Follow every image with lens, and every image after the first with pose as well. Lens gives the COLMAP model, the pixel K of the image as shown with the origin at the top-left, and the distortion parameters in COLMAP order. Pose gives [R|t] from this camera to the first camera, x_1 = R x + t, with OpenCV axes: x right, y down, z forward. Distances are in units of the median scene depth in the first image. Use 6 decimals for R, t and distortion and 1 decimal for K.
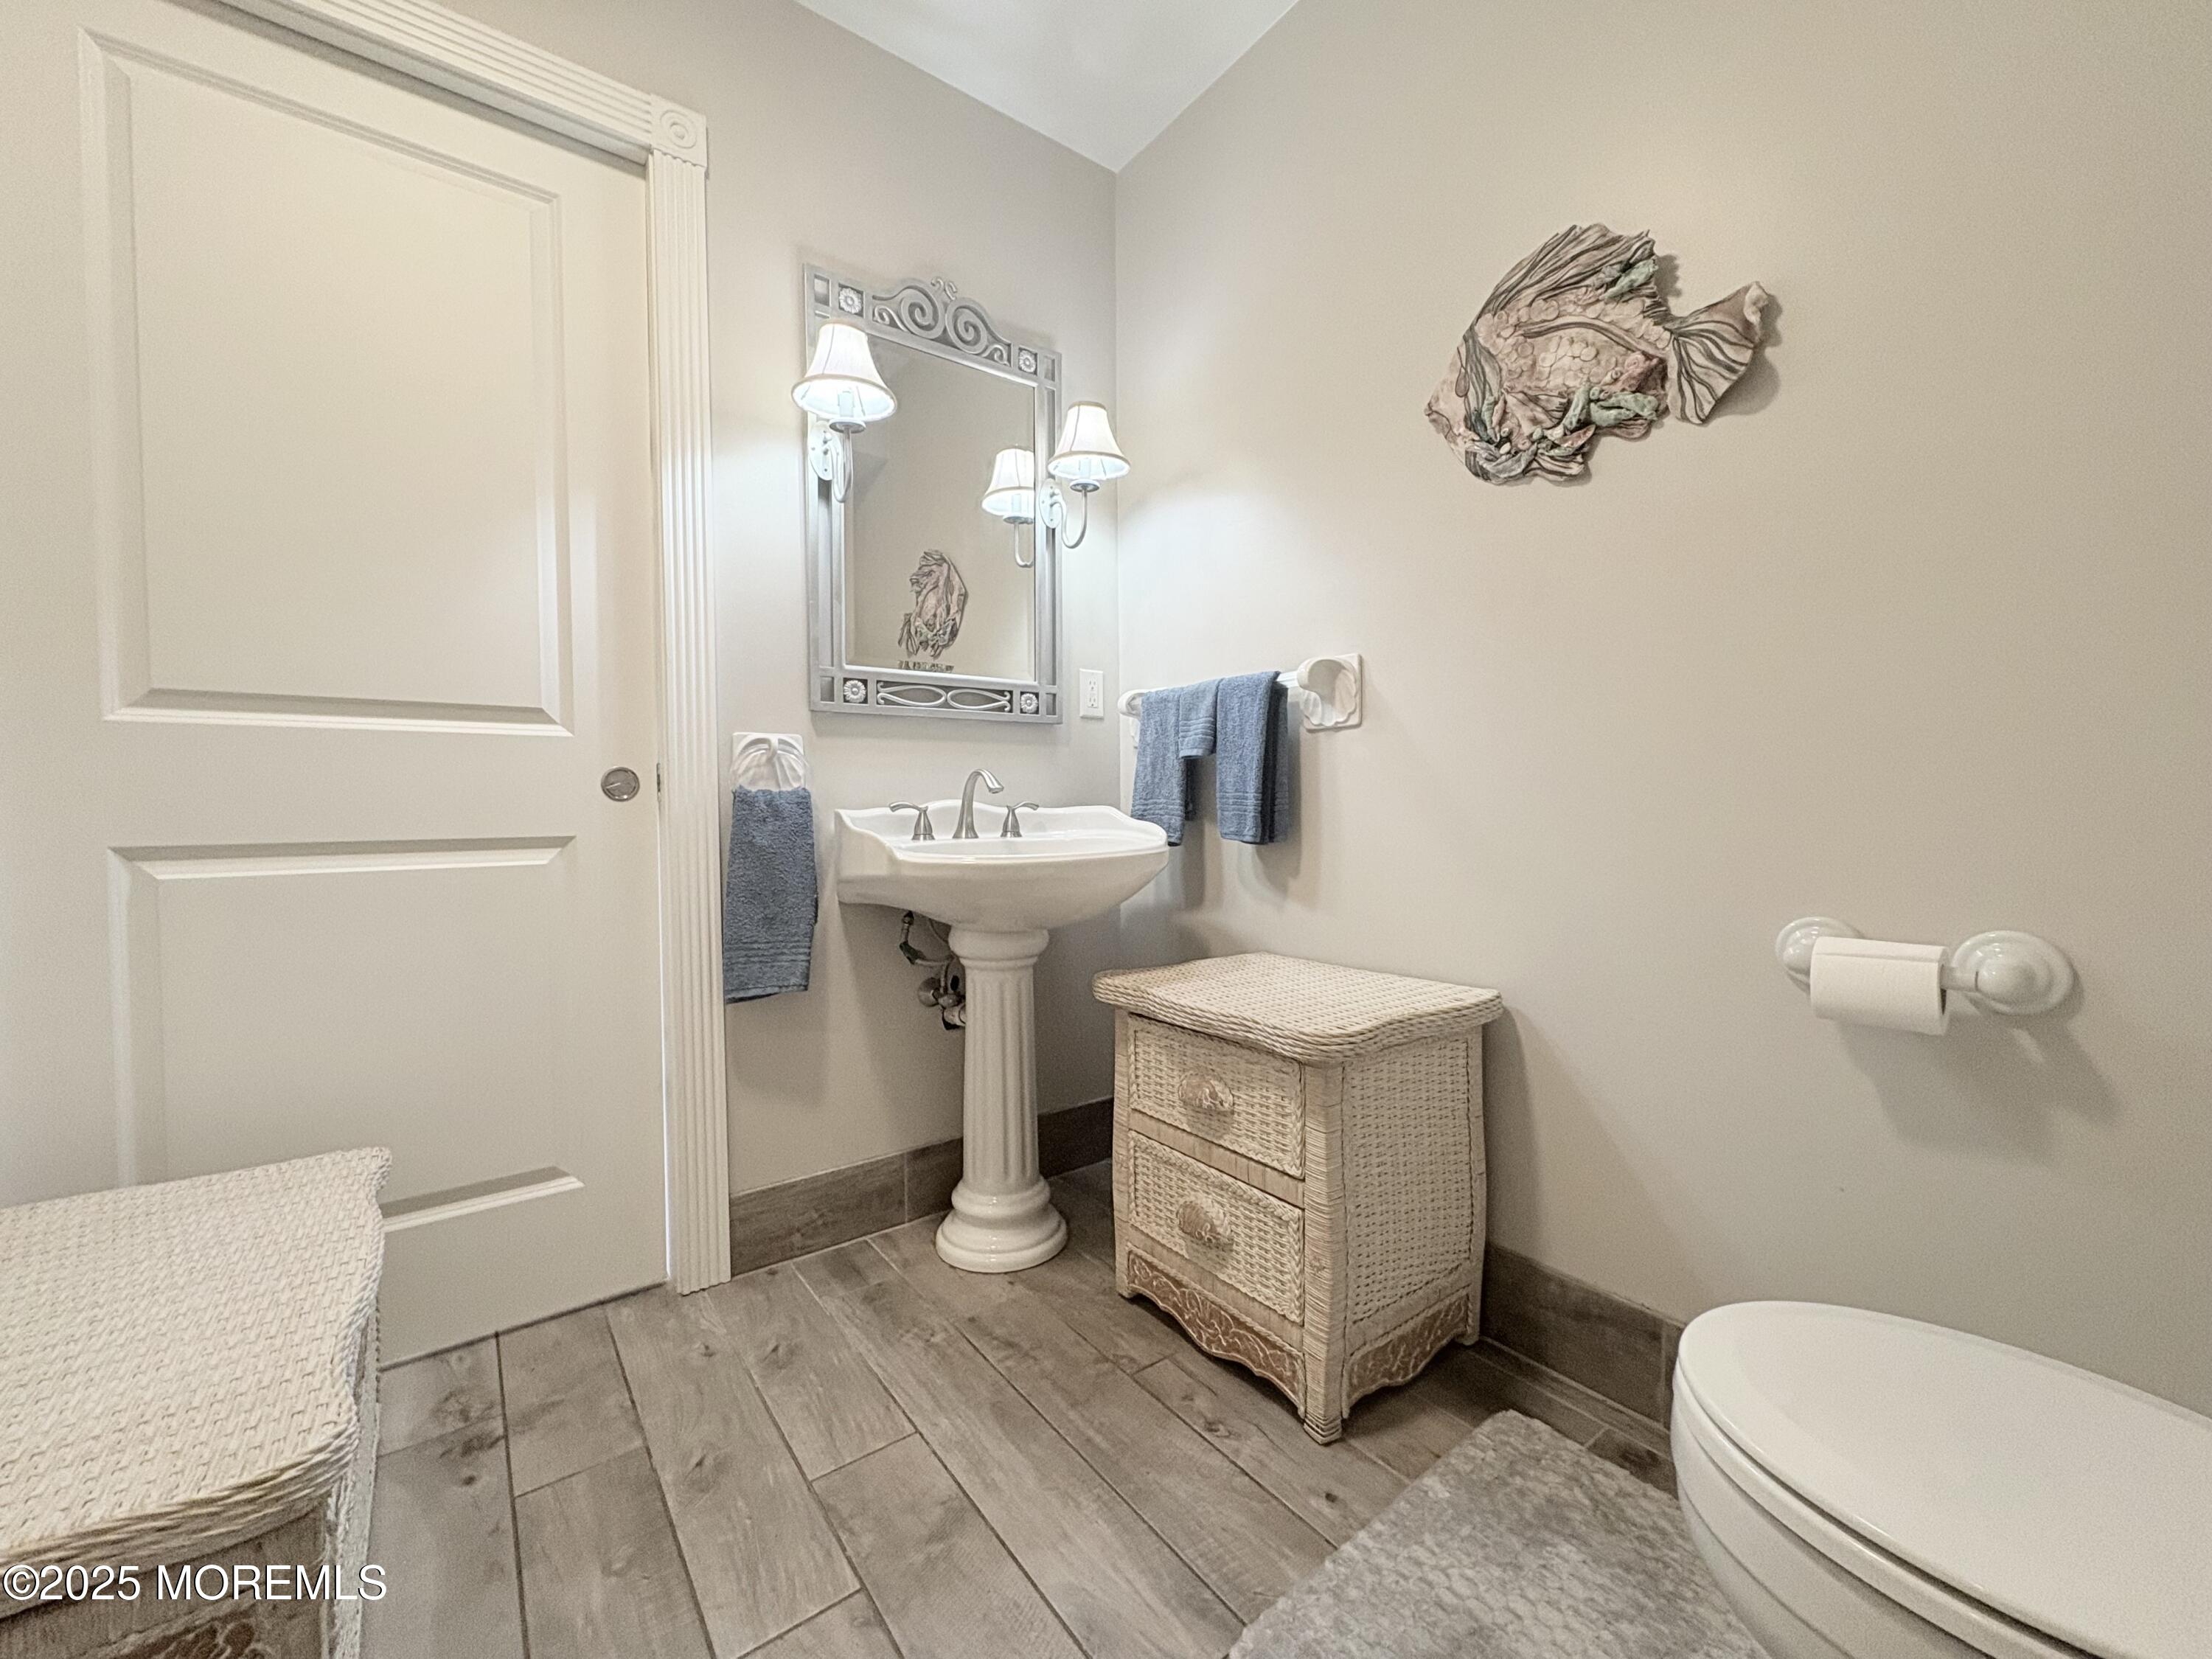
lens RADIAL K [[880.5, 0, 1106.7], [0, 880.5, 822.3], [0, 0, 1]] dist [-0.001124, 0.000733]
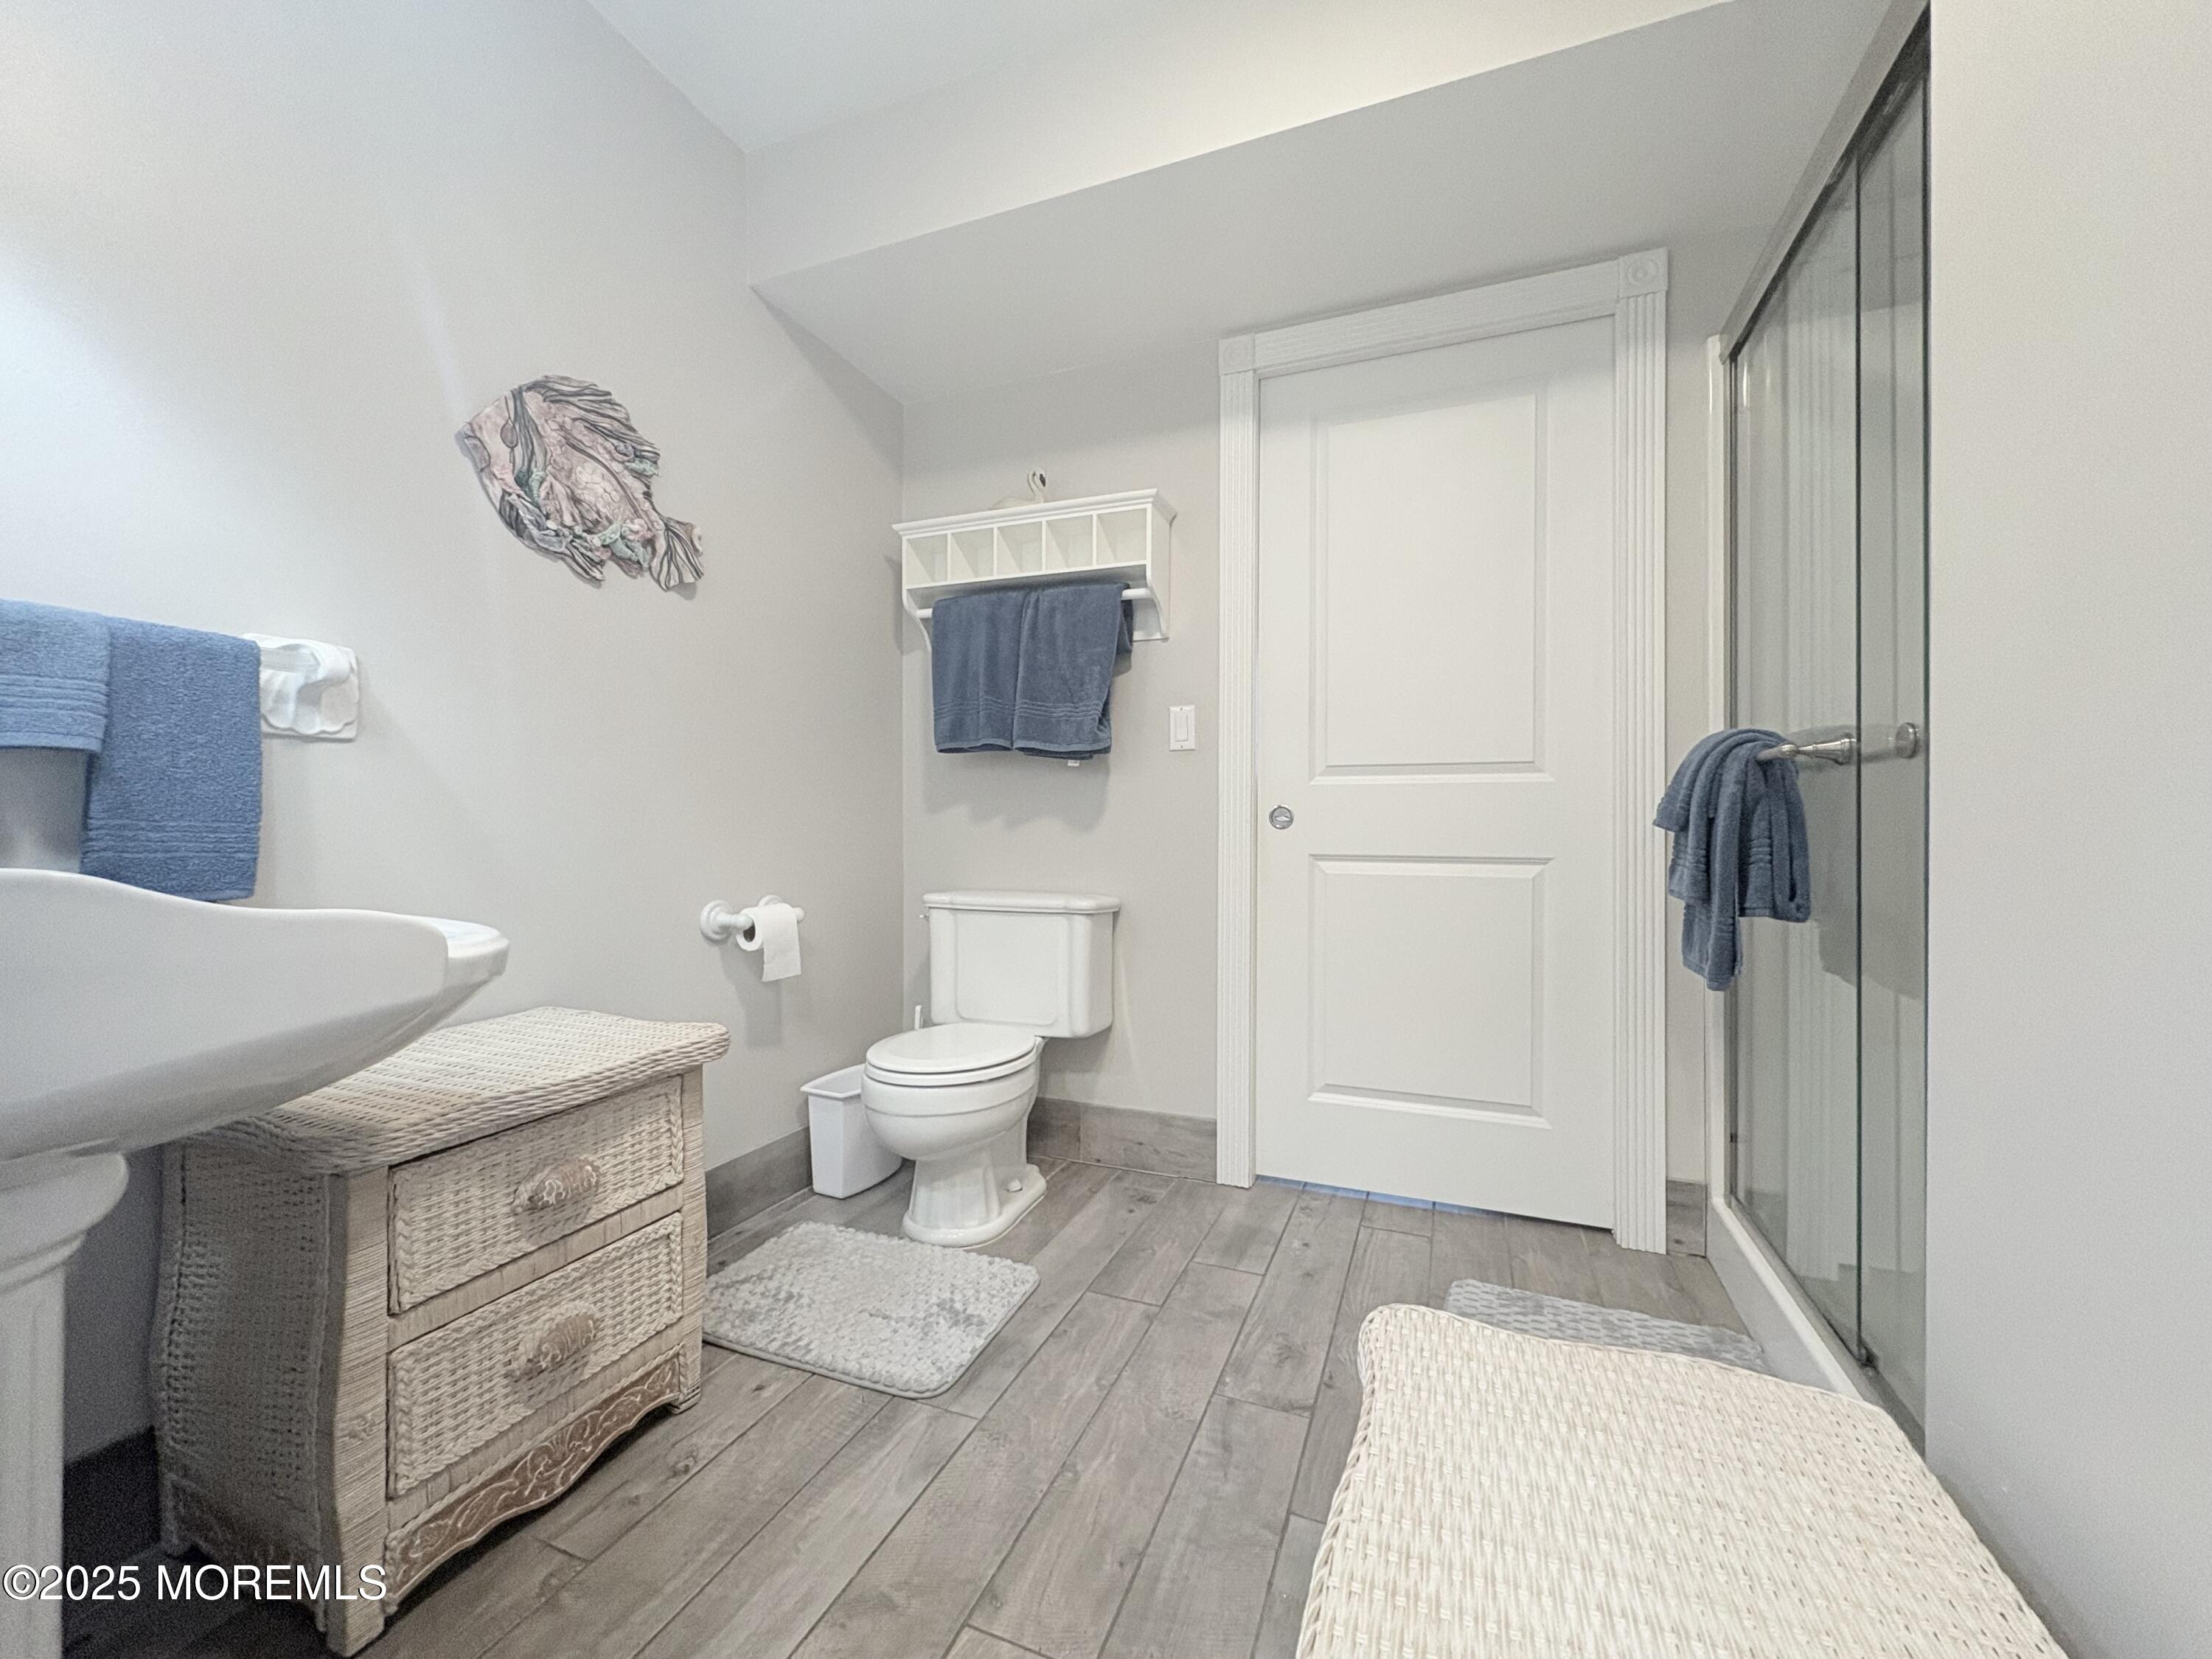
lens RADIAL K [[880.5, 0, 1107.6], [0, 880.5, 825.8], [0, 0, 1]] dist [-0.001124, 0.000733]
pose [[-0.526707, 0.010813, 0.849978, -0.905919], [0.019376, 0.999812, -0.000712, -0.023488], [-0.849826, 0.016094, -0.526818, 1.021028]]
